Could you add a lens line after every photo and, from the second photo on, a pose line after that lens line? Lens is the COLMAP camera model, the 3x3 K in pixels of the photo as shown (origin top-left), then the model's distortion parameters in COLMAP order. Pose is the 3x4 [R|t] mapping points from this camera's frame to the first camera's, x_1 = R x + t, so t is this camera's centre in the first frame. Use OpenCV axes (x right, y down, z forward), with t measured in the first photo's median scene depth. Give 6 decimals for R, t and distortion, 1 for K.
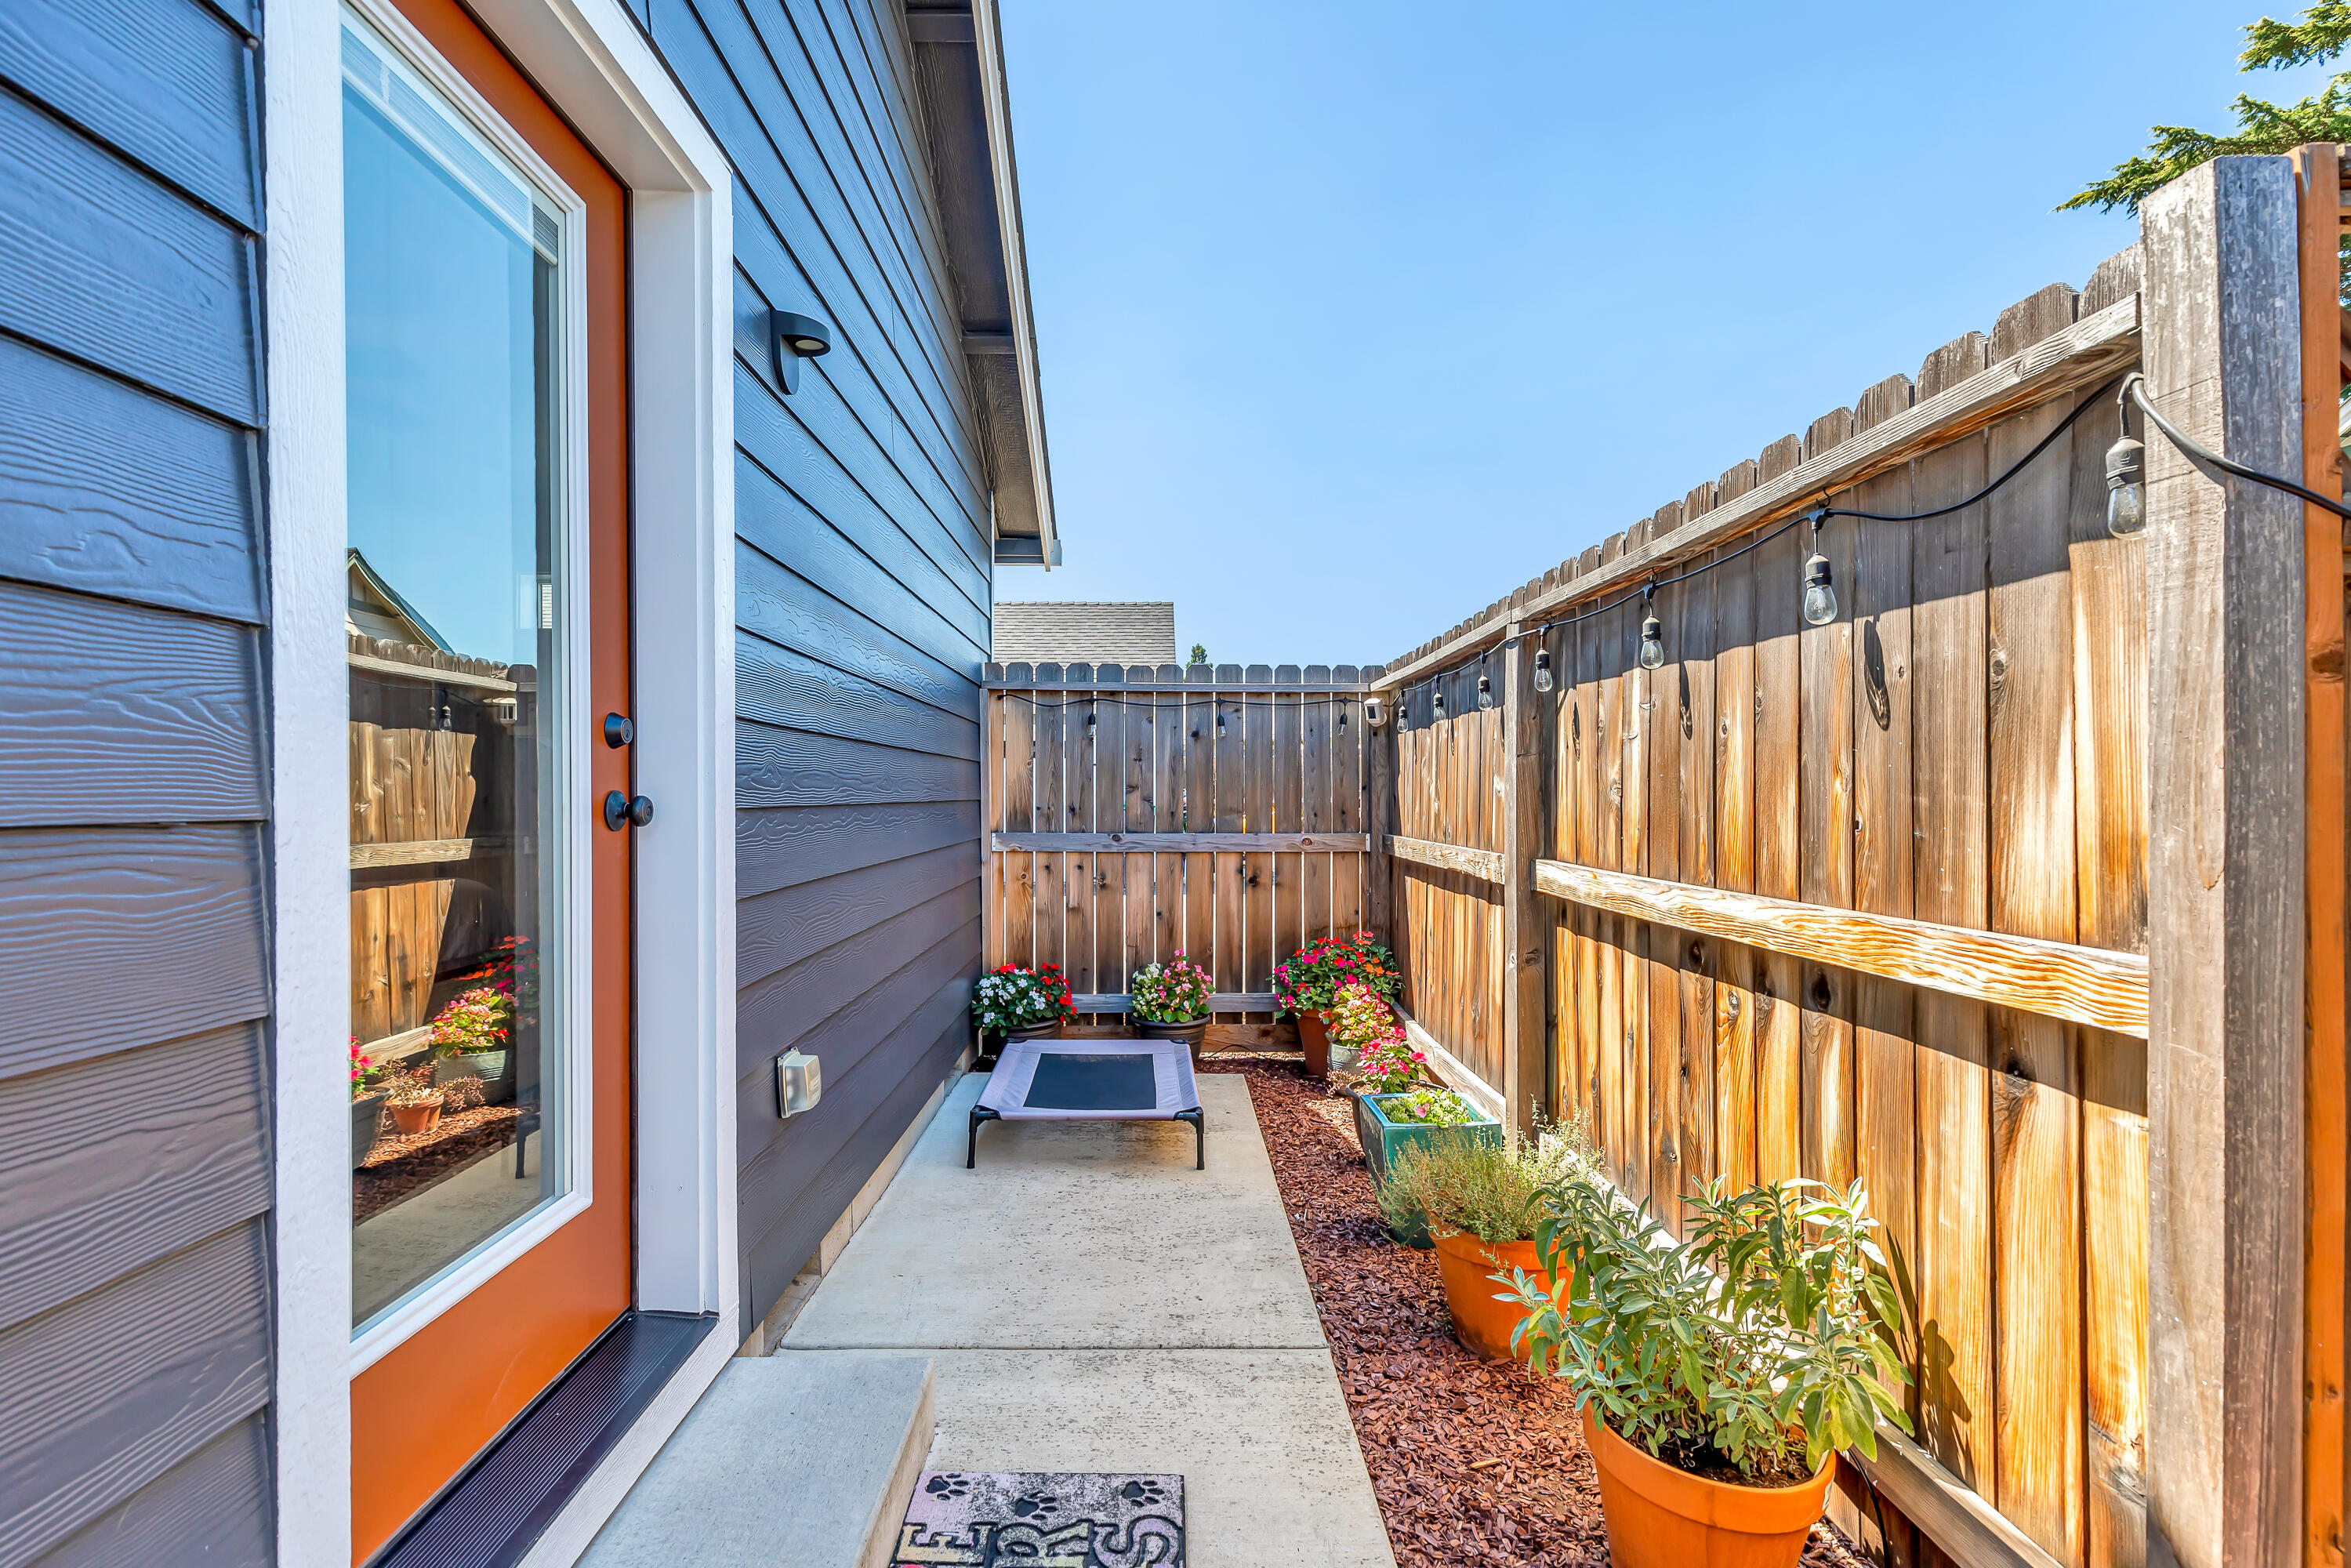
lens RADIAL K [[1070.1, 0, 1180.1], [0, 1070.1, 813.5], [0, 0, 1]] dist [0.009920, -0.000736]
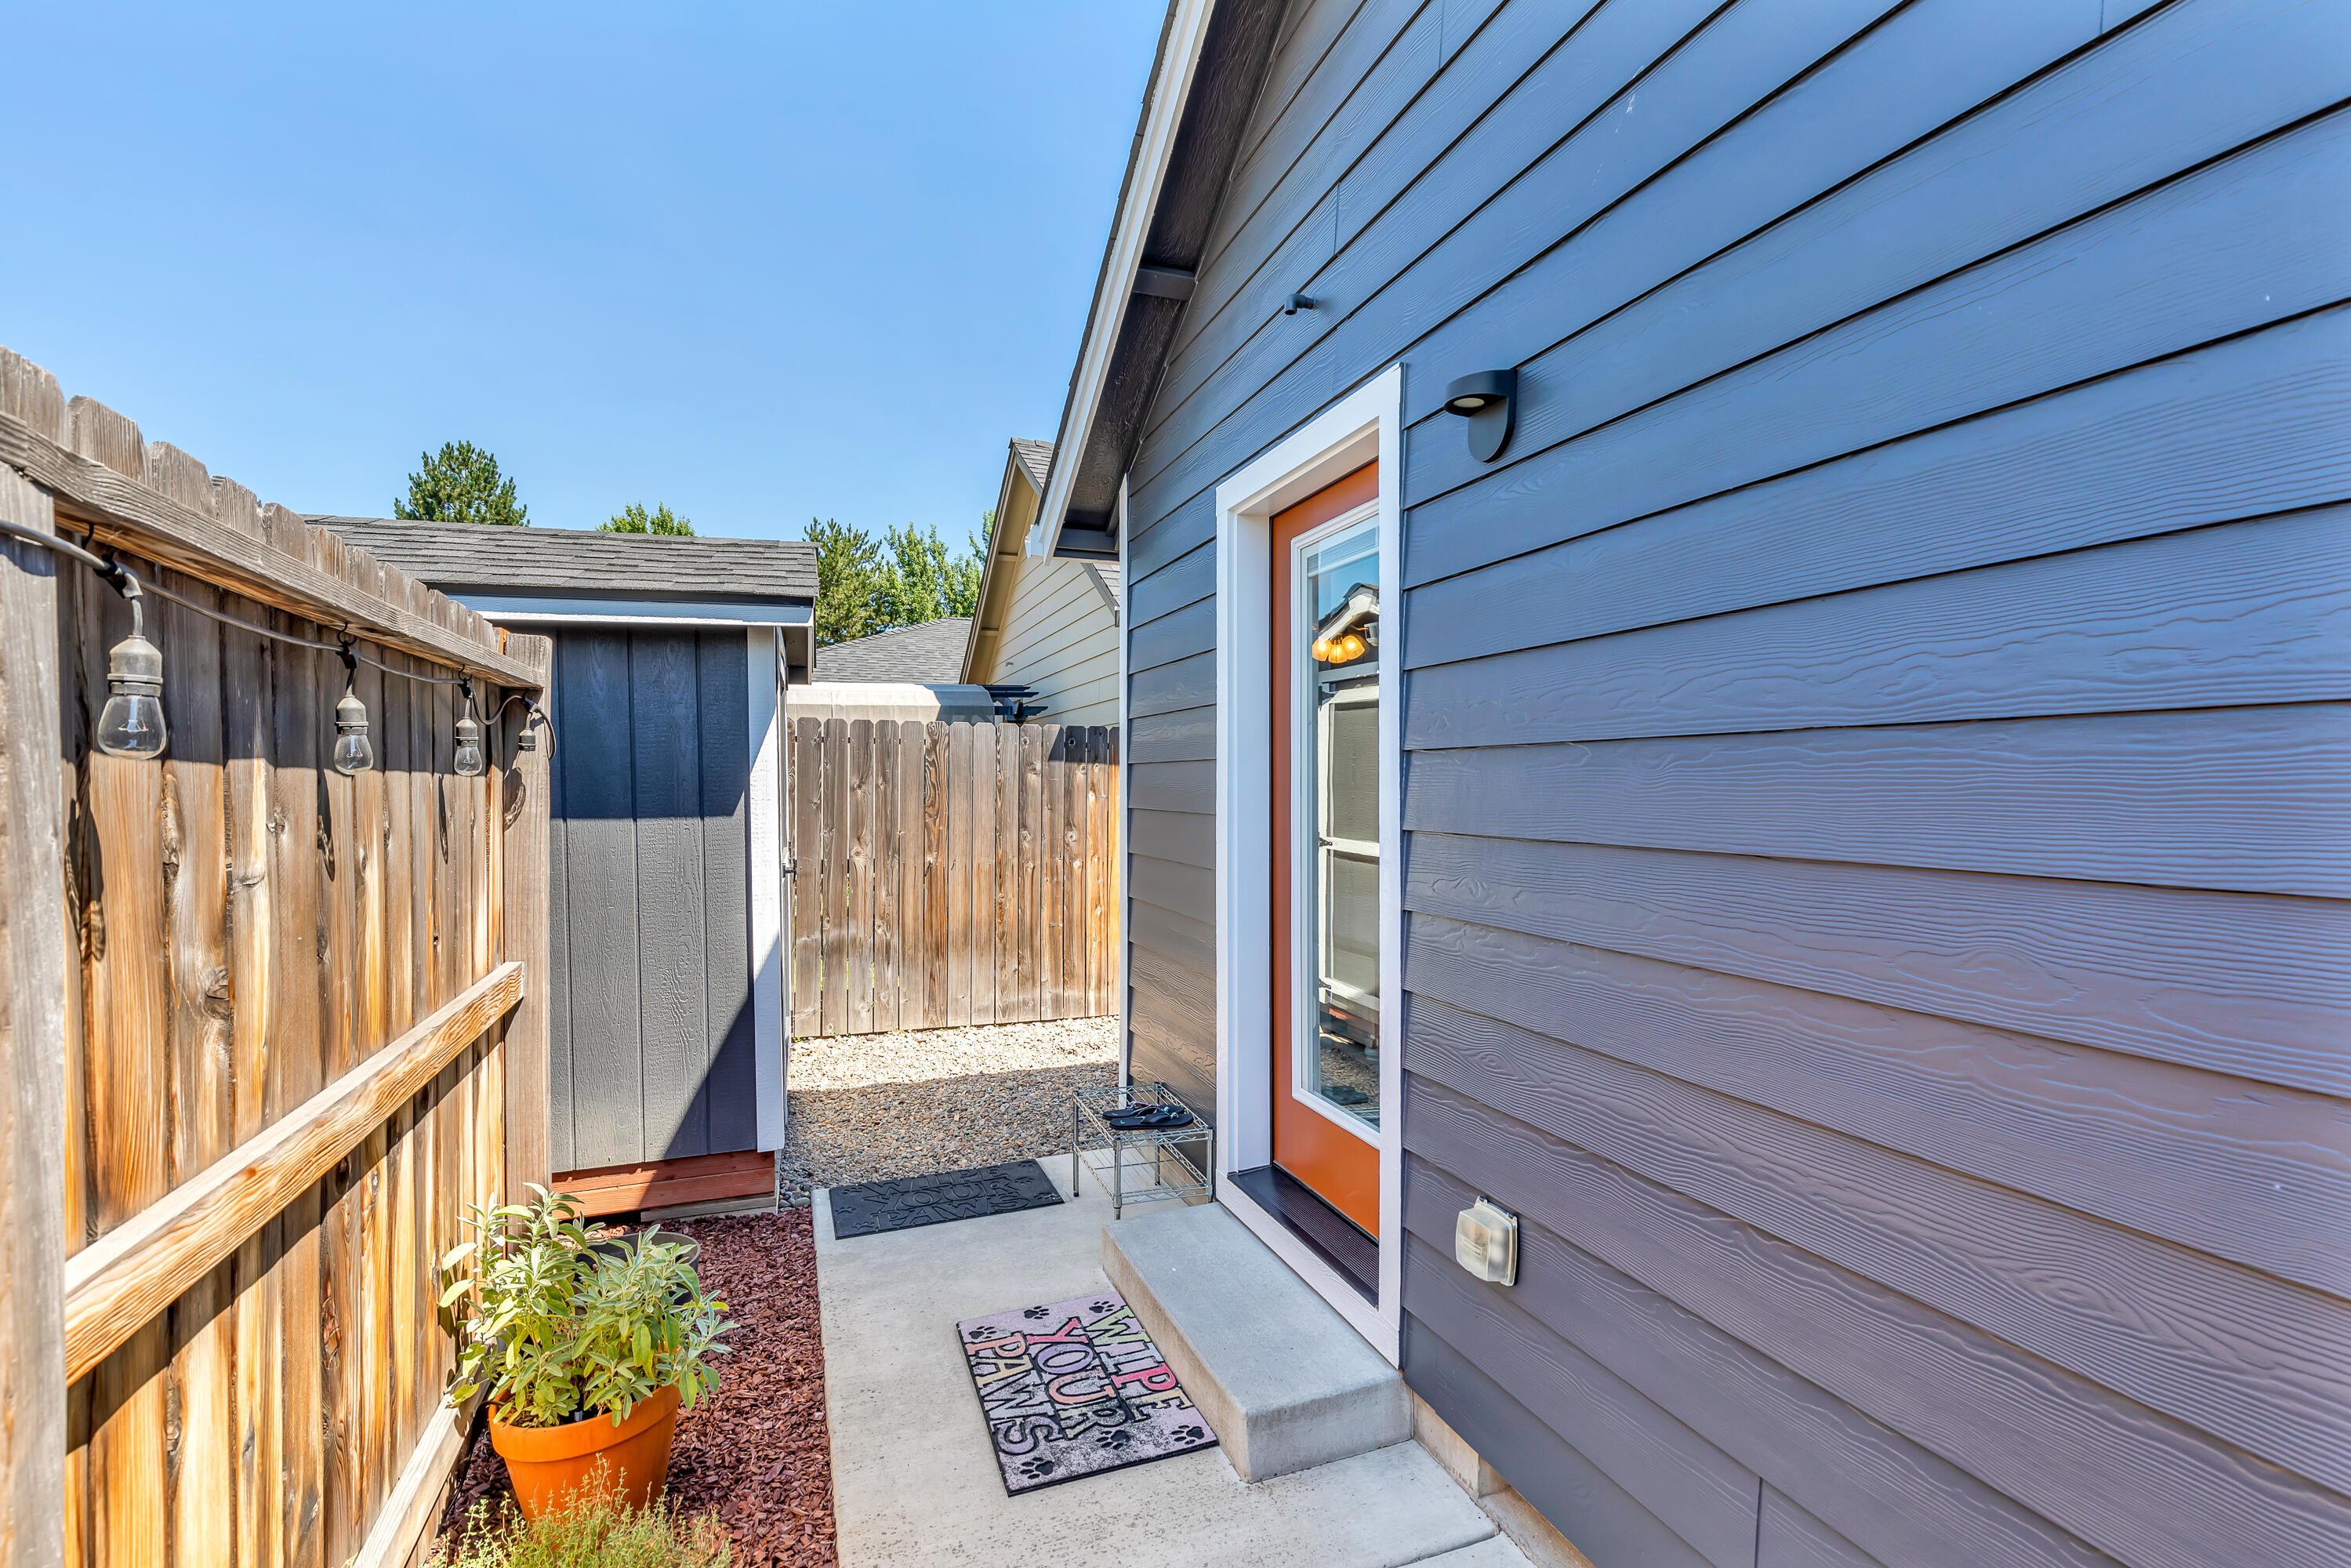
lens RADIAL K [[1066.4, 0, 1183.2], [0, 1066.4, 794.5], [0, 0, 1]] dist [0.008094, -0.000659]
pose [[-0.943828, 0.006802, -0.330368, 0.217716], [0.000700, 0.999827, 0.018585, -0.170796], [0.330437, 0.017310, -0.943669, 2.315919]]
